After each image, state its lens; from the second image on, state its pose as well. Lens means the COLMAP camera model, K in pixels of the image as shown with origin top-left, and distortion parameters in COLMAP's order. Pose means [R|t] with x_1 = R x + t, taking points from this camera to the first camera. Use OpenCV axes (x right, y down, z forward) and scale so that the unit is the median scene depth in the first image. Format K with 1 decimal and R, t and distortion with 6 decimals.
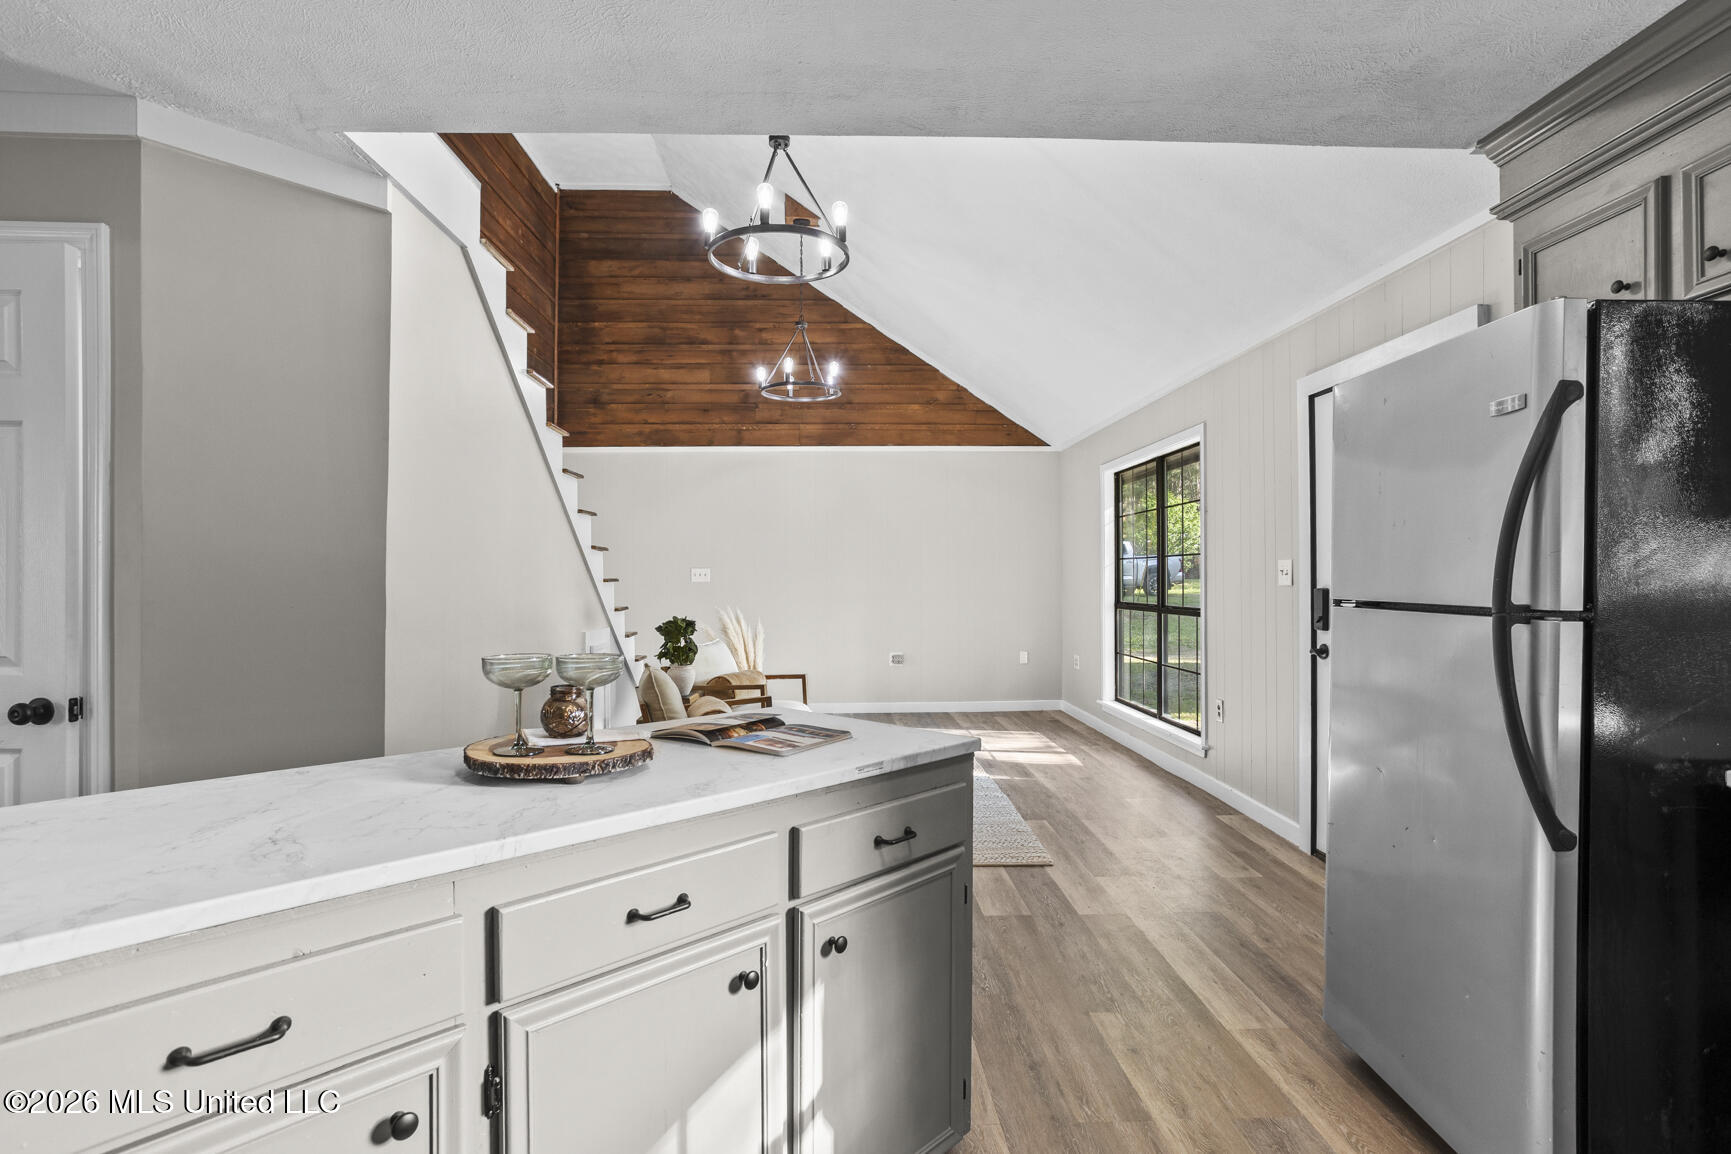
lens RADIAL K [[866.5, 0, 863.0], [0, 866.5, 579.8], [0, 0, 1]] dist [-0.051167, 0.032427]
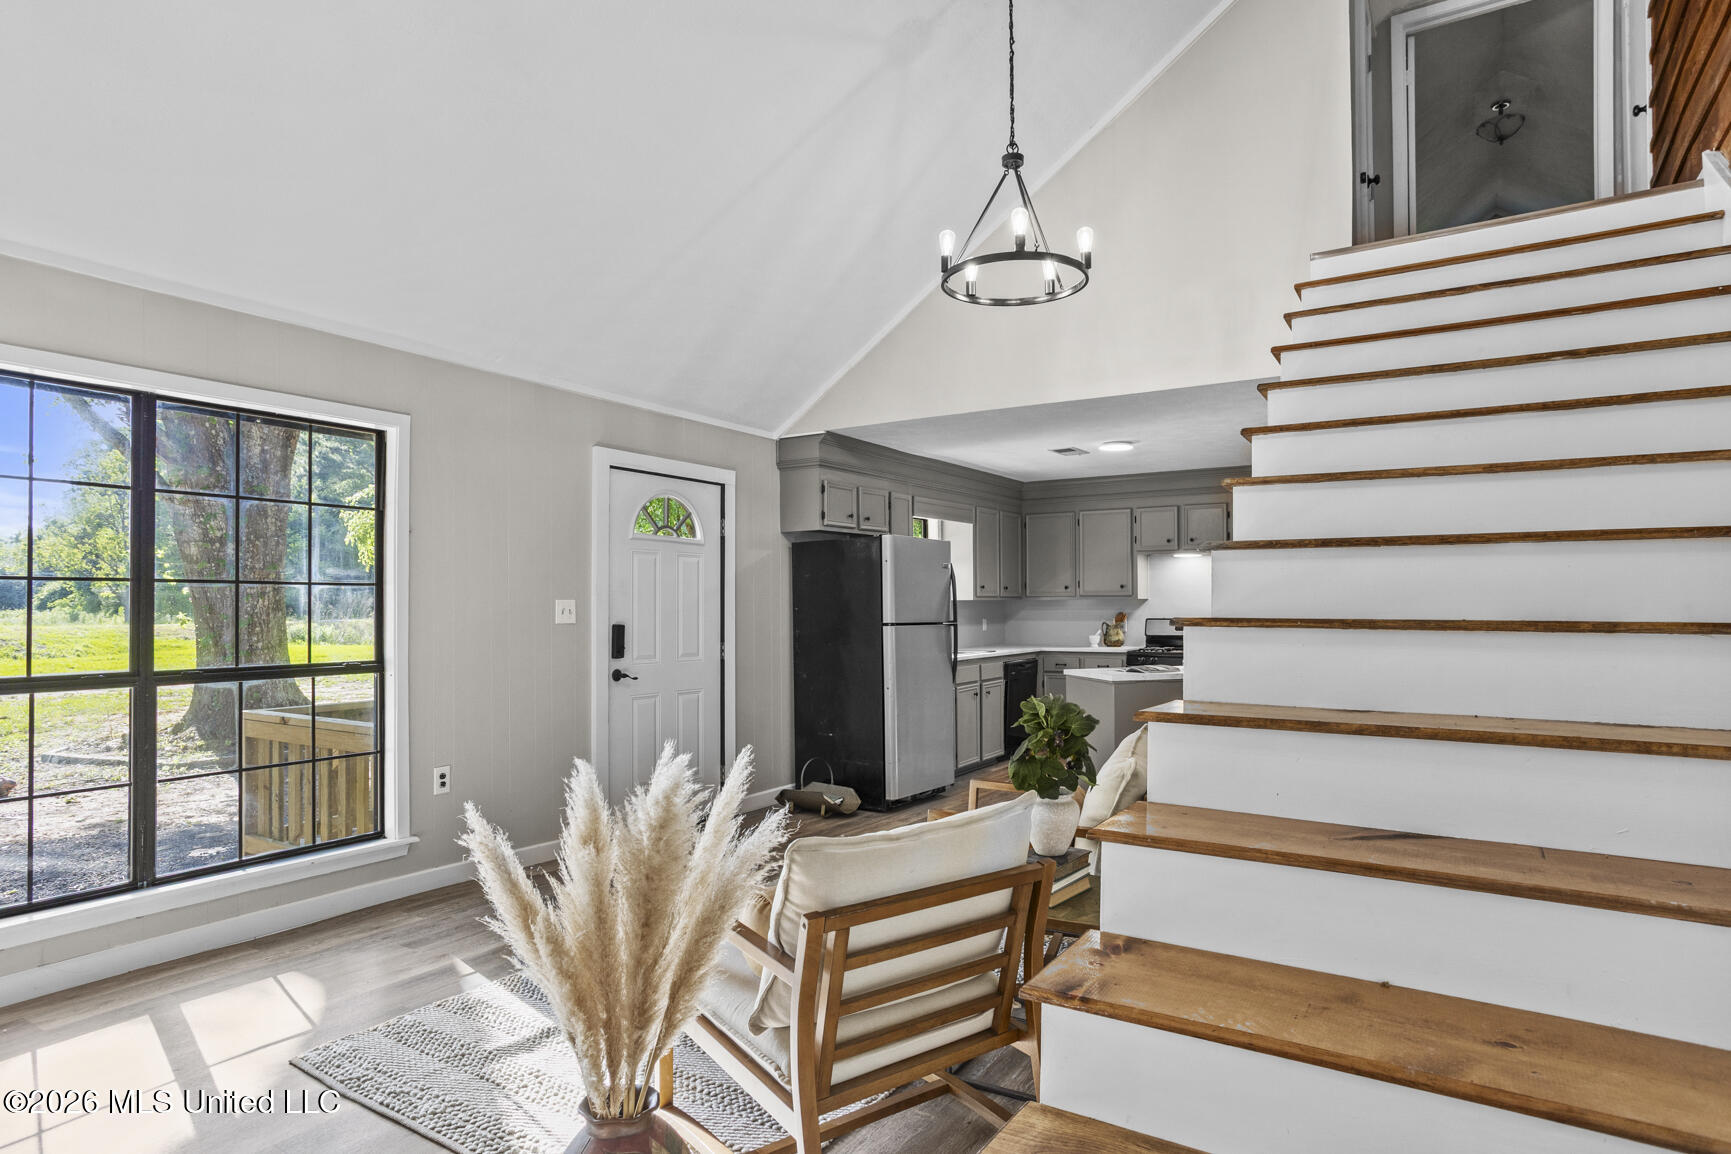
lens RADIAL K [[967.3, 0, 869.7], [0, 967.3, 596.6], [0, 0, 1]] dist [-0.002179, 0.000193]
pose [[-0.819855, 0.014217, 0.572395, -0.445008], [0.007162, 0.999868, -0.014577, -0.005873], [-0.572526, -0.007851, -0.819849, 1.515042]]
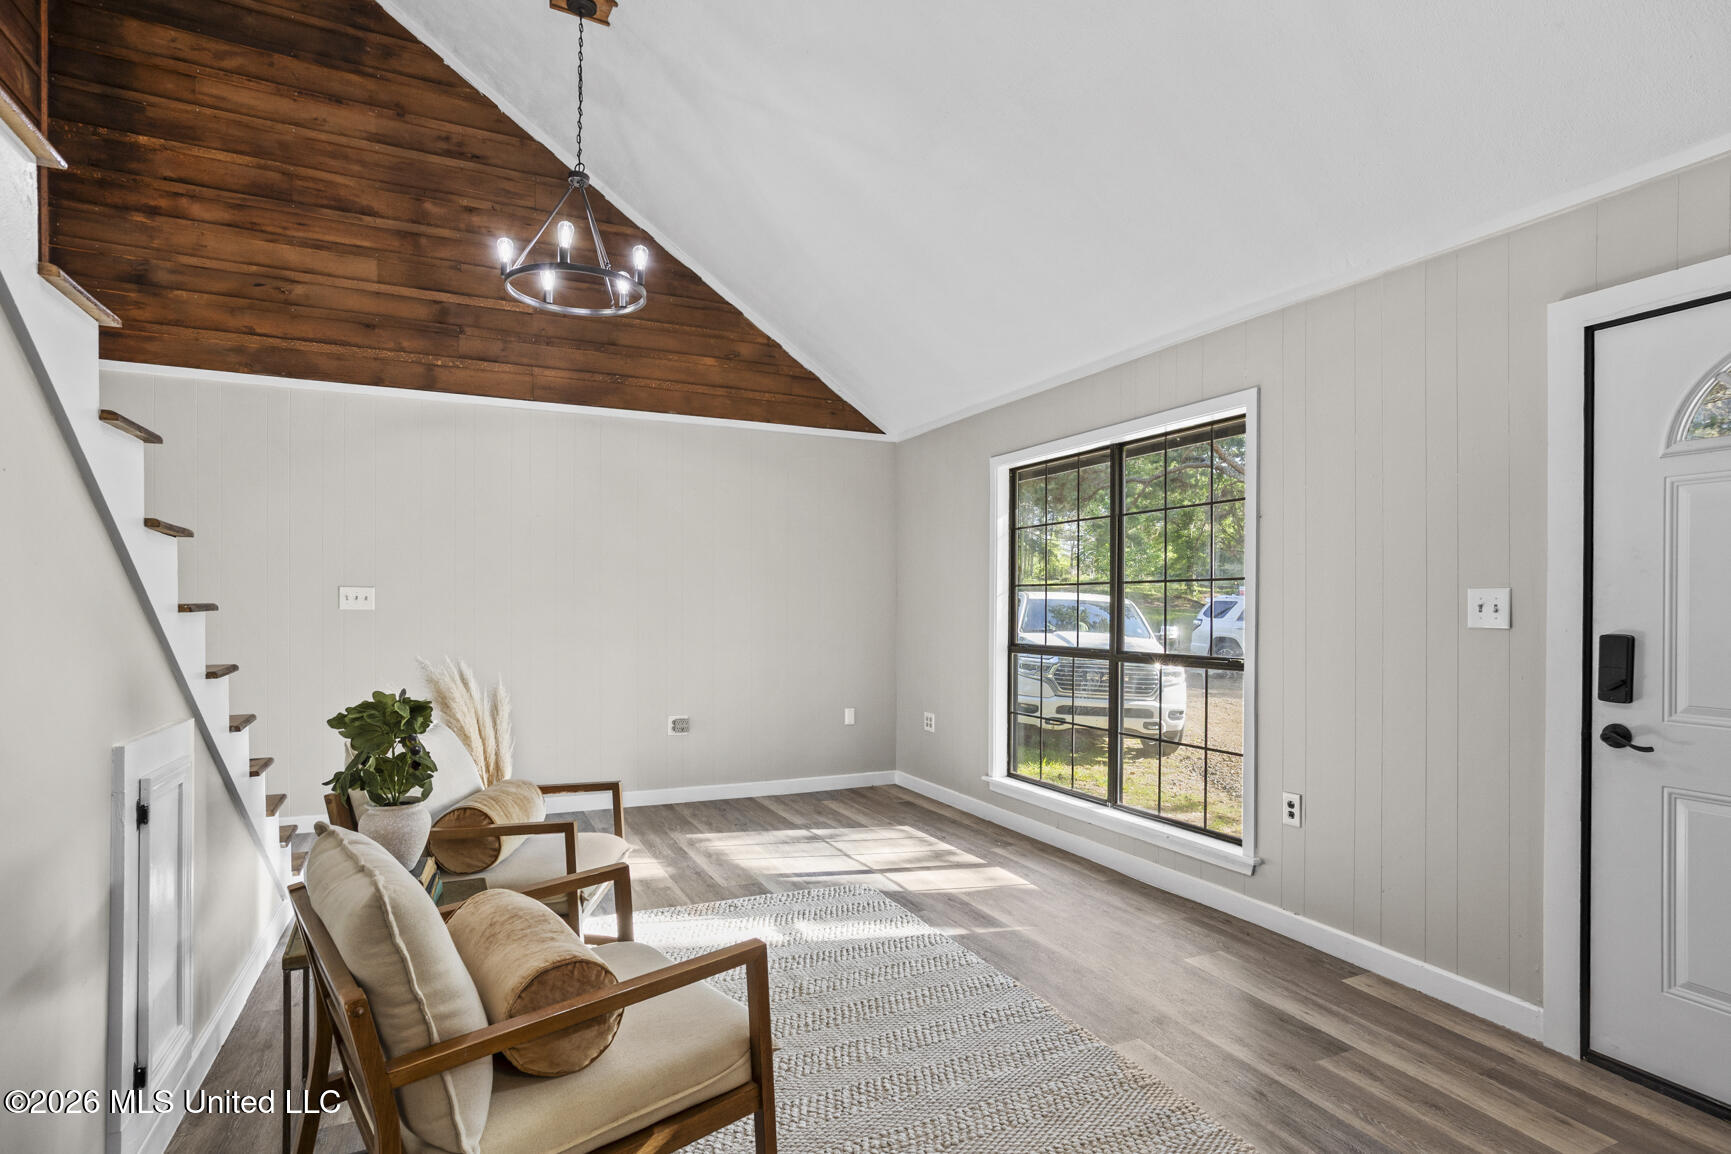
lens RADIAL K [[888.7, 0, 874.9], [0, 888.7, 609.2], [0, 0, 1]] dist [-0.045660, 0.029715]
pose [[0.916808, 0.009809, 0.399207, -0.165531], [-0.010256, 0.999947, -0.001017, -0.001983], [-0.399196, -0.003162, 0.916860, 0.490723]]
